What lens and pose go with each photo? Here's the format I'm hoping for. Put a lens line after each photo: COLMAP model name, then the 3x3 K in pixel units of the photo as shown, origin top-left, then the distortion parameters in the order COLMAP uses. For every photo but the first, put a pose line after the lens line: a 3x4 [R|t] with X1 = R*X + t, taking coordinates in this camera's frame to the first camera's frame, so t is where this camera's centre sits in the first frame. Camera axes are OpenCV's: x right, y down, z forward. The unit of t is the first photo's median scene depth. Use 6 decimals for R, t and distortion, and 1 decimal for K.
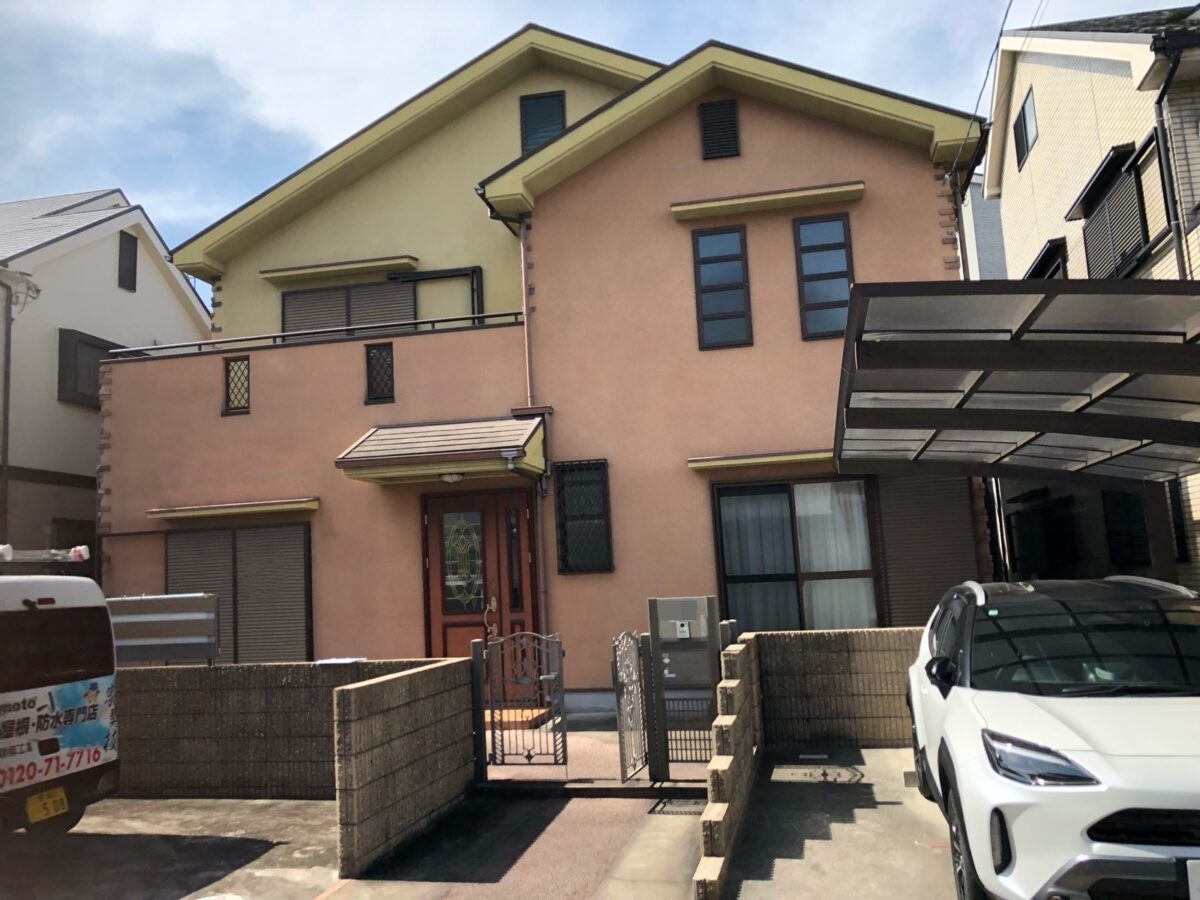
lens RADIAL K [[992.9, 0, 600.0], [0, 992.9, 450.0], [0, 0, 1]] dist [0.035703, -0.085318]
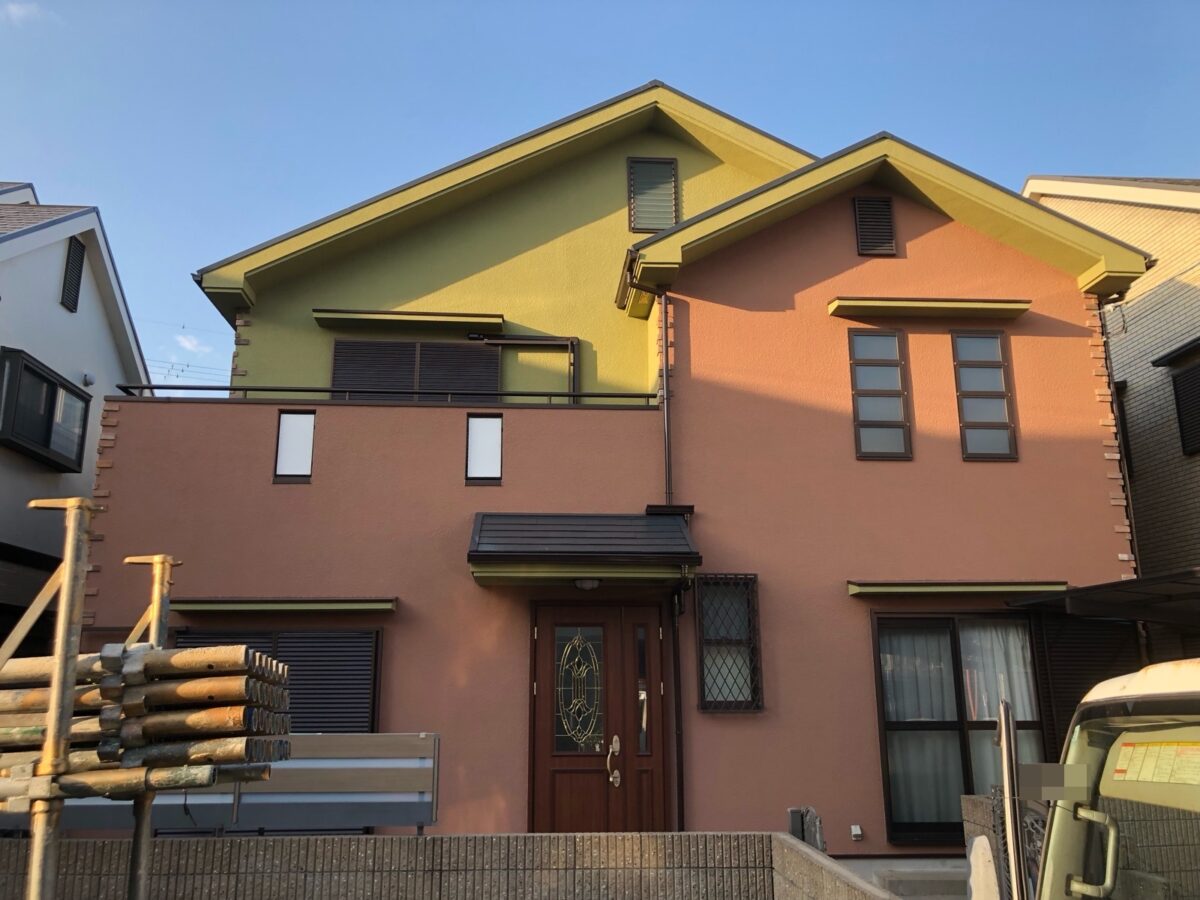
lens RADIAL K [[1031.5, 0, 598.3], [0, 1031.5, 421.6], [0, 0, 1]] dist [0.041774, -0.000563]
pose [[0.963887, 0.106152, 0.244242, -0.353318], [-0.073430, 0.987510, -0.139402, 0.012907], [-0.255989, 0.116433, 0.959642, 0.160676]]
